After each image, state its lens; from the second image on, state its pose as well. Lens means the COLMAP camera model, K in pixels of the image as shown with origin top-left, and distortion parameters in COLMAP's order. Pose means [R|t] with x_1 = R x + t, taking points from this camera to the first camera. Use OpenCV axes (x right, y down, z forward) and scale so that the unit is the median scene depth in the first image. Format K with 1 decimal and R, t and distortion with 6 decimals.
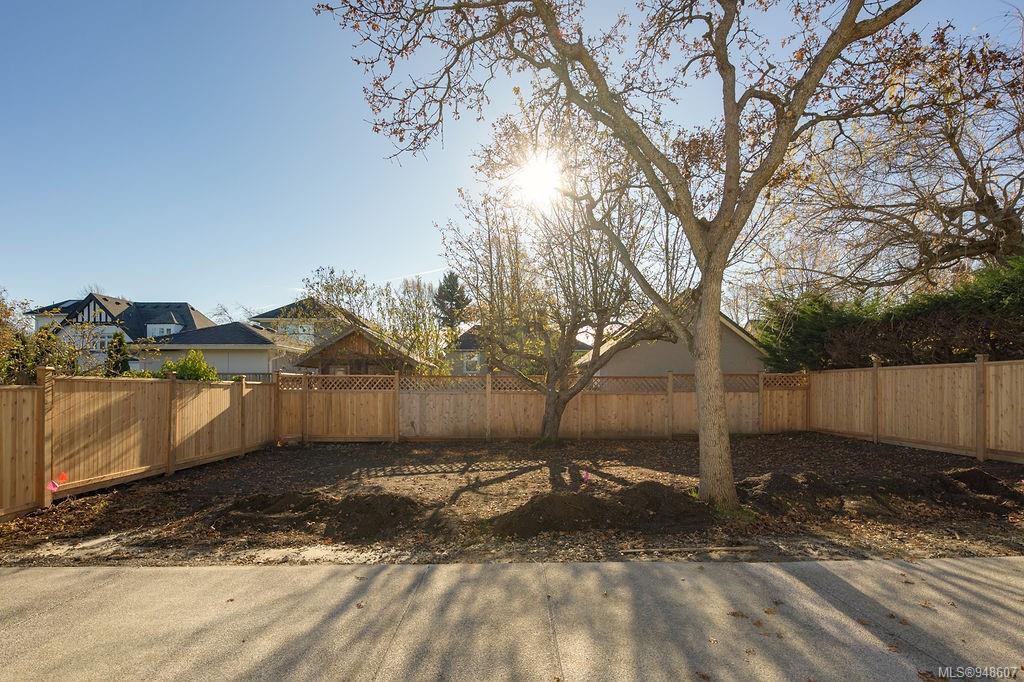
lens RADIAL K [[479.1, 0, 512.3], [0, 479.1, 388.2], [0, 0, 1]] dist [0.001512, -0.000120]
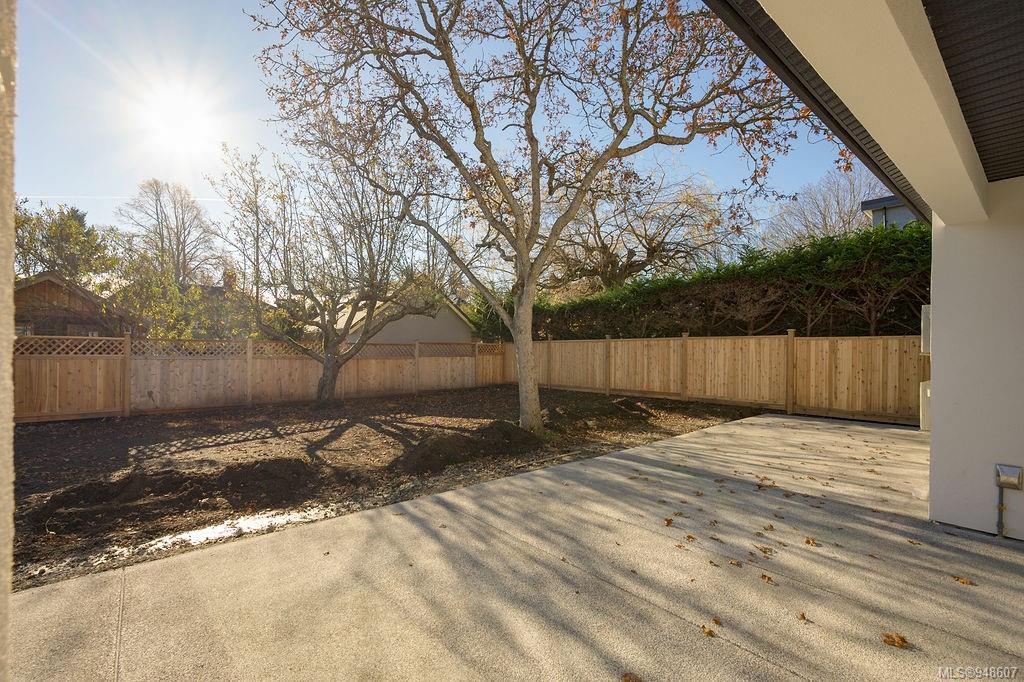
lens RADIAL K [[414.5, 0, 513.4], [0, 414.5, 352.5], [0, 0, 1]] dist [0.000584, -0.000097]
pose [[0.793917, 0.004505, 0.608009, -0.392584], [-0.002792, 0.999989, -0.003763, 0.001251], [-0.608020, 0.001290, 0.793921, 0.012064]]
